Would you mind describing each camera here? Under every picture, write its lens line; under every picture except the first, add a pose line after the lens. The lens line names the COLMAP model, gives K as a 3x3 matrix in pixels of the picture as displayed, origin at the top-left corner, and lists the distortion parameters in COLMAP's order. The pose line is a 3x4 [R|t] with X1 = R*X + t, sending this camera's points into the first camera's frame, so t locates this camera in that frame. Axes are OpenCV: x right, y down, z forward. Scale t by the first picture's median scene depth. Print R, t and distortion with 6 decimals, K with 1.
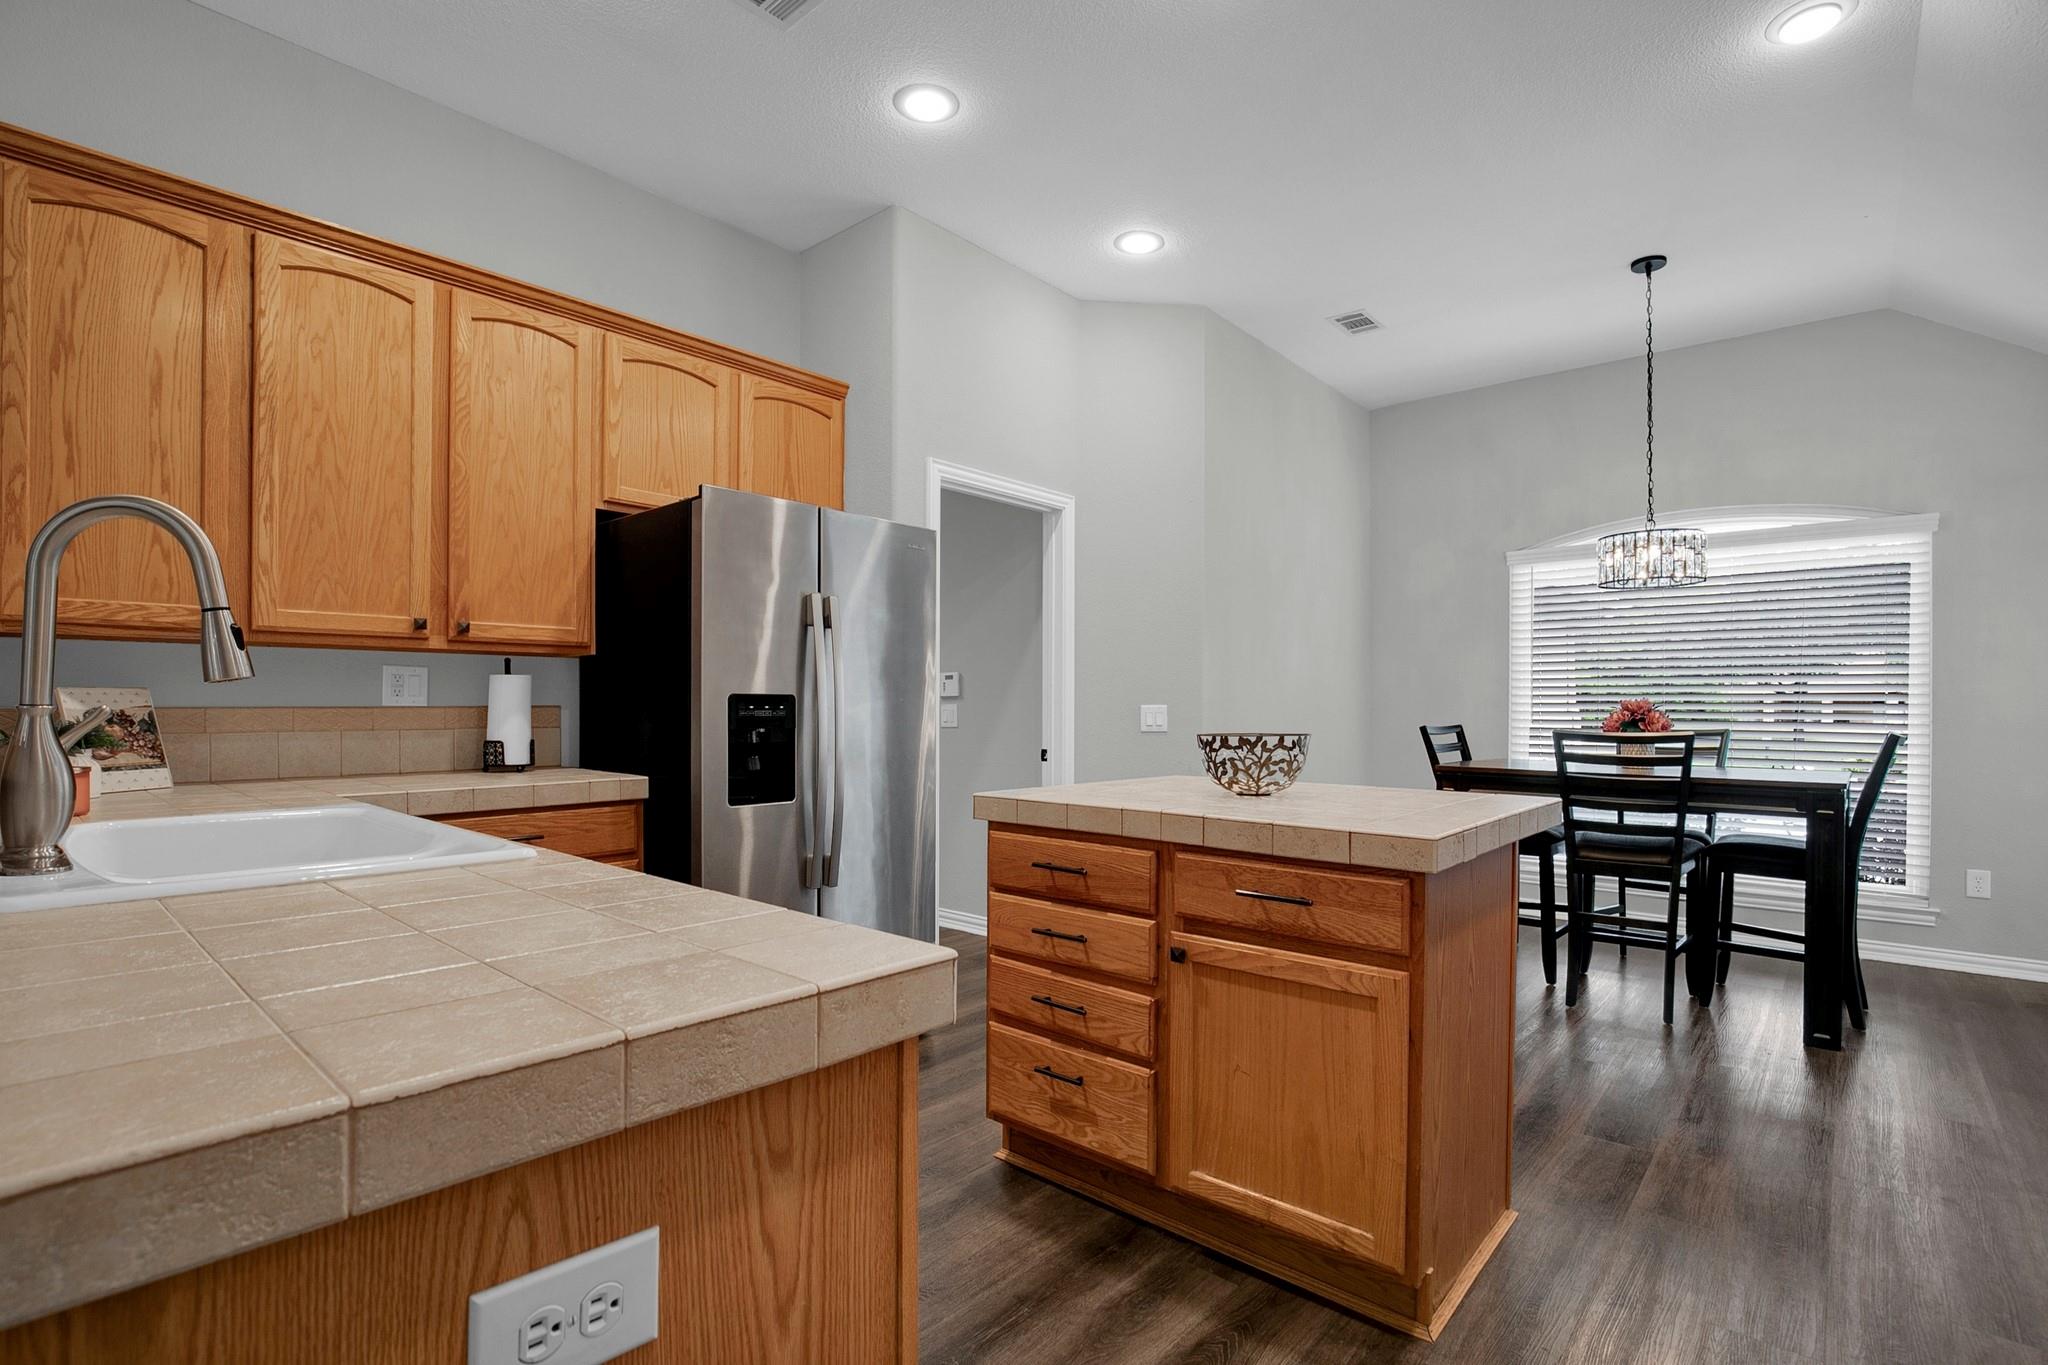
lens RADIAL K [[988.5, 0, 1022.8], [0, 988.5, 691.9], [0, 0, 1]] dist [-0.006094, -0.000834]
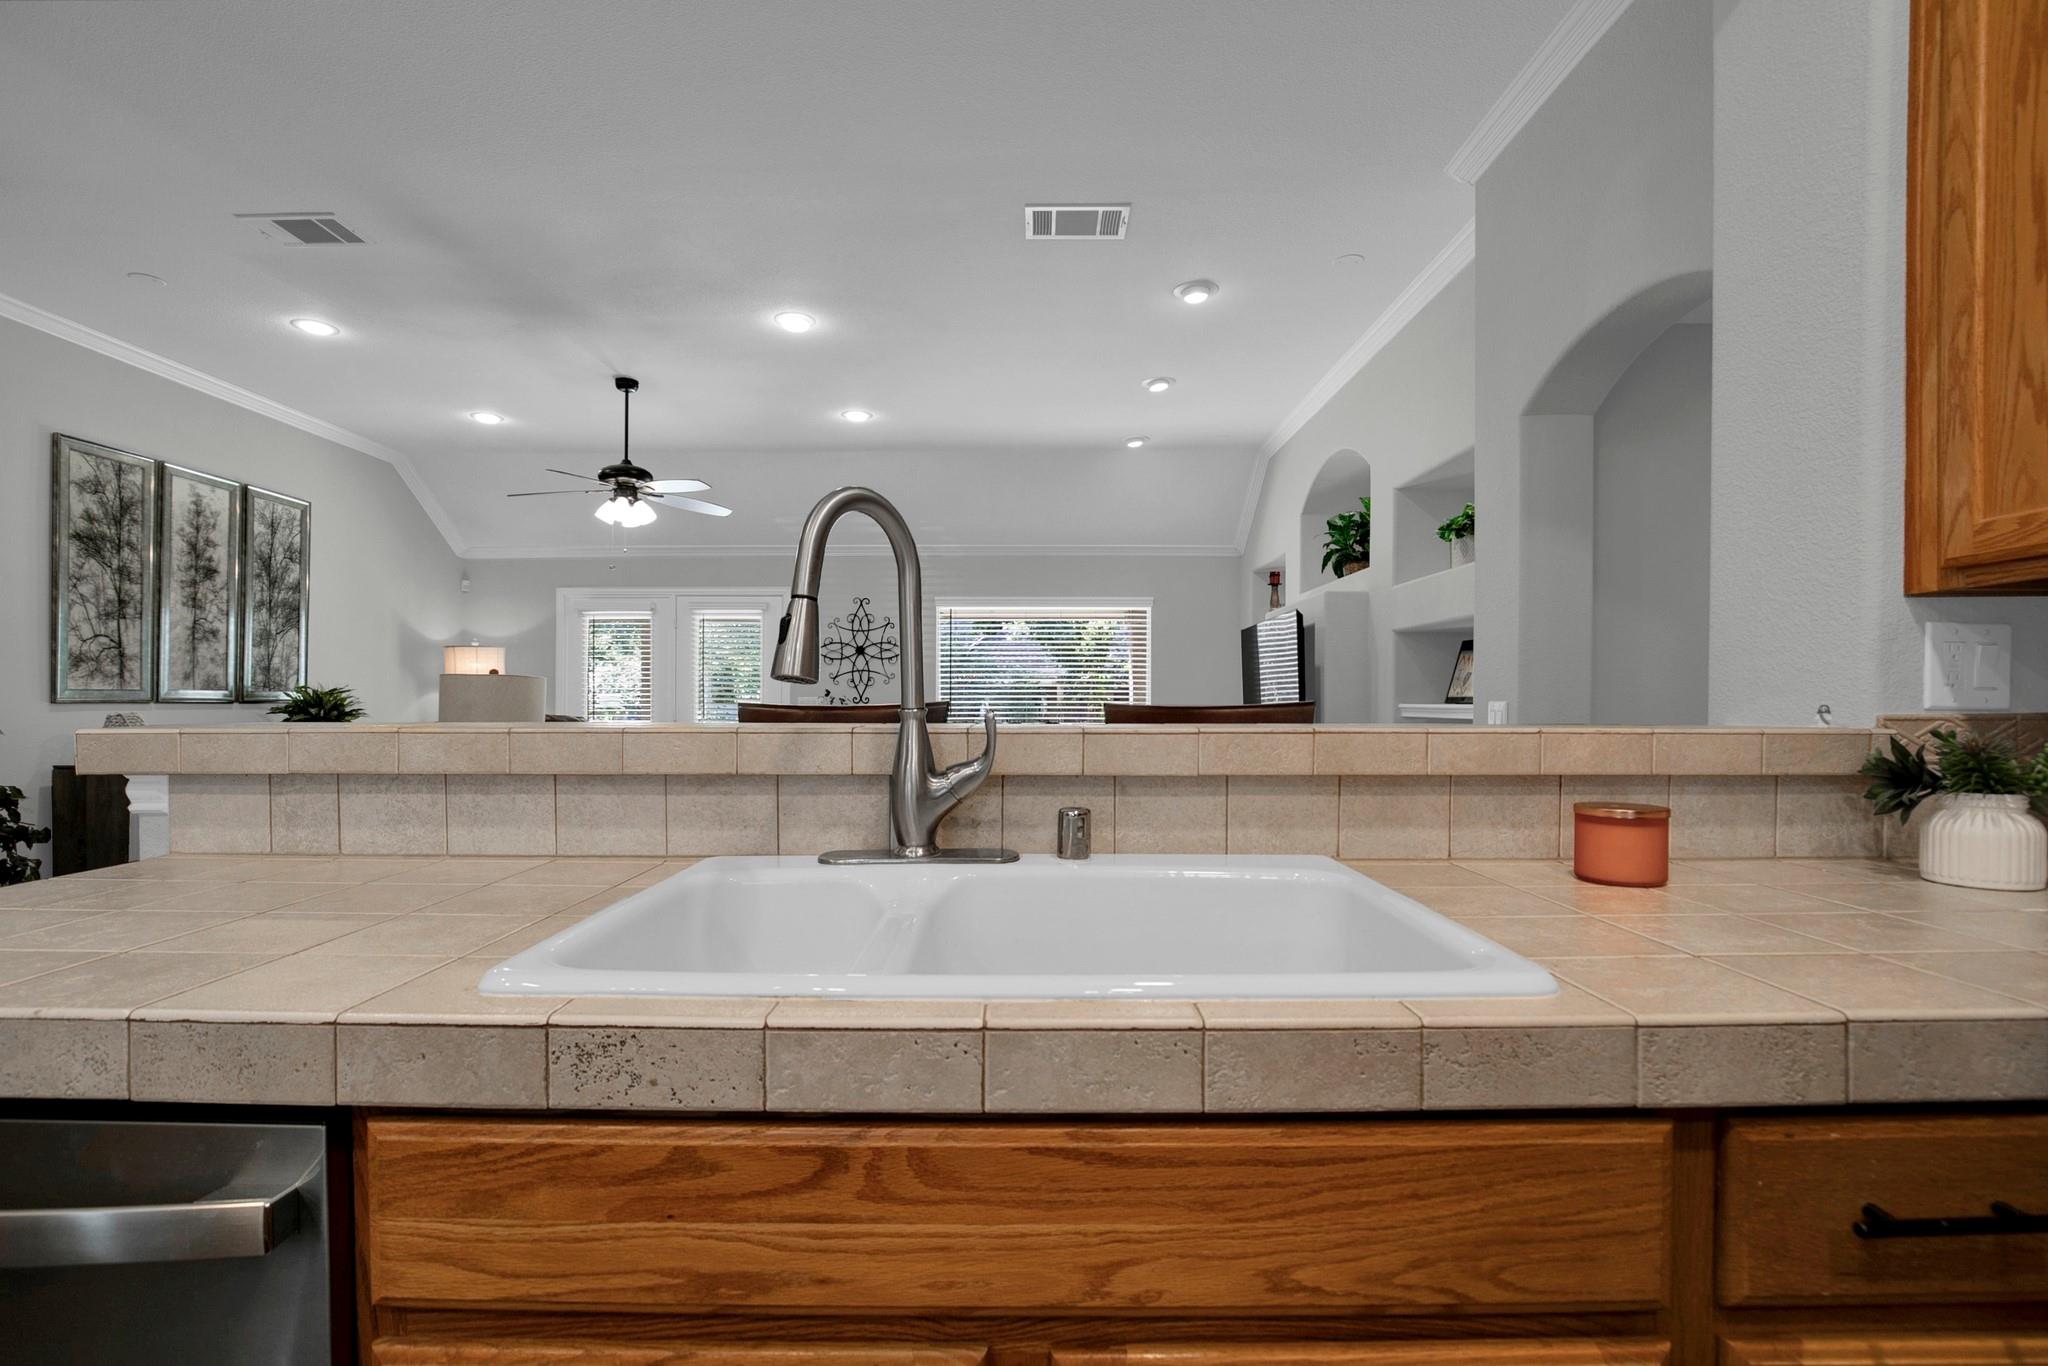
lens RADIAL K [[988.5, 0, 1028.6], [0, 988.5, 689.0], [0, 0, 1]] dist [-0.006094, -0.000834]
pose [[-0.762713, -0.019305, -0.646448, -0.217874], [-0.005936, 0.999721, -0.022852, 0.018310], [0.646709, -0.013592, -0.762615, 1.086259]]
